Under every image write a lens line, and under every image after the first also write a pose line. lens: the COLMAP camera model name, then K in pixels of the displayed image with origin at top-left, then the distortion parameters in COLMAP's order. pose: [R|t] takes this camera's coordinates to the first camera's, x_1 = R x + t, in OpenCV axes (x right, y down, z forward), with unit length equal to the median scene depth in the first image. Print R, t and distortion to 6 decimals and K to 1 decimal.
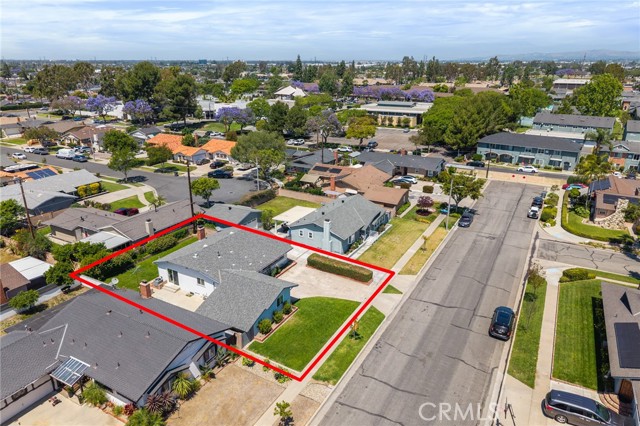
lens RADIAL K [[429.2, 0, 320.0], [0, 429.2, 213.0], [0, 0, 1]] dist [0.039656, 0.000092]
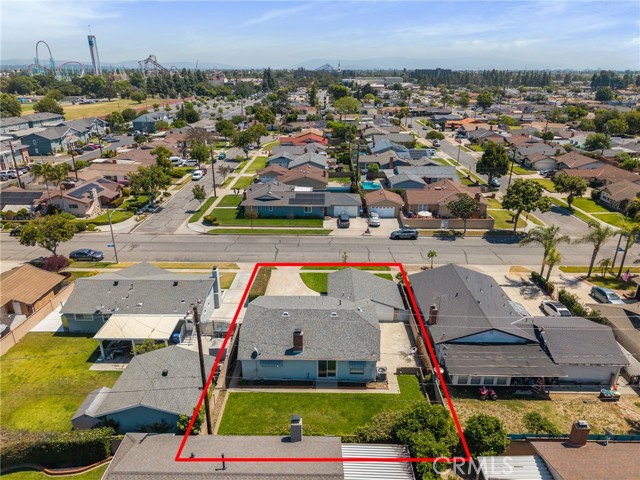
lens RADIAL K [[426.6, 0, 320.0], [0, 426.6, 240.0], [0, 0, 1]] dist [0.004355, -0.003822]
pose [[-0.473588, -0.334961, 0.814565, -0.814946], [0.280829, 0.819154, 0.500122, -0.428003], [-0.834775, 0.465605, -0.293875, 1.118719]]
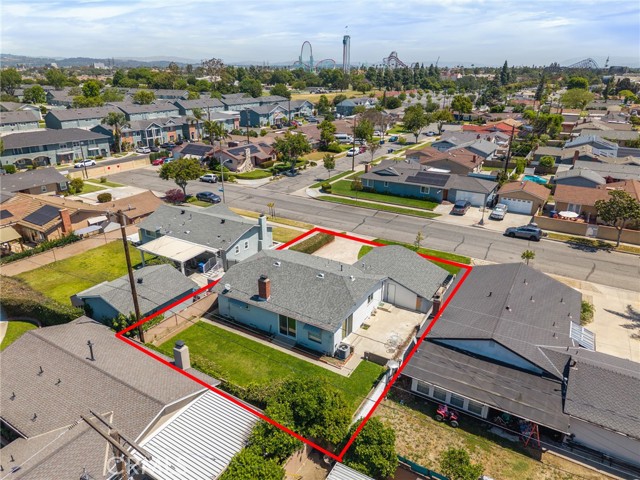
lens RADIAL K [[426.6, 0, 320.0], [0, 426.6, 240.0], [0, 0, 1]] dist [0.004355, -0.003822]
pose [[0.037012, -0.379727, 0.924358, -0.862678], [0.325151, 0.879235, 0.348171, -0.221443], [-0.944938, 0.287669, 0.156011, 0.816064]]
